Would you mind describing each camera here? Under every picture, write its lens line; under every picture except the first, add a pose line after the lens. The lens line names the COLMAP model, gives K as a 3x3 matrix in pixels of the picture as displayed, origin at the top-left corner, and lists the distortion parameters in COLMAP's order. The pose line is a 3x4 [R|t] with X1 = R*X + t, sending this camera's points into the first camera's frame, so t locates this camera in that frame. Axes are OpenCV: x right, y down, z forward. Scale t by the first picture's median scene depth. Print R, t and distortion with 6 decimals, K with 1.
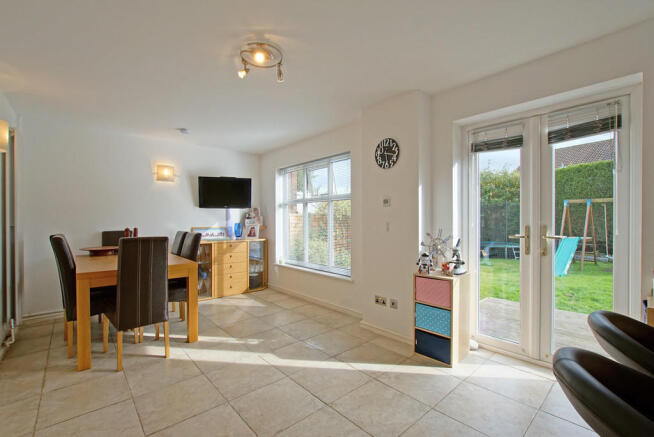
lens RADIAL K [[285.0, 0, 329.4], [0, 285.0, 221.4], [0, 0, 1]] dist [-0.000417, -0.000082]
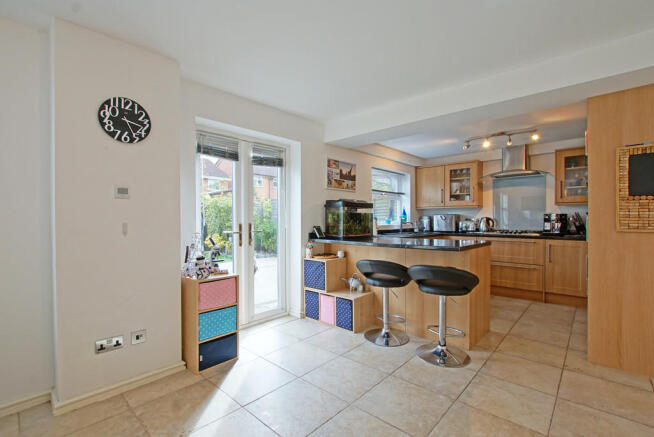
lens RADIAL K [[306.3, 0, 291.9], [0, 306.3, 221.7], [0, 0, 1]] dist [-0.000675, -0.000329]
pose [[-0.032803, -0.003607, 0.999455, -0.559070], [0.005090, 0.999980, 0.003776, 0.001288], [-0.999449, 0.005211, -0.032784, 0.655261]]
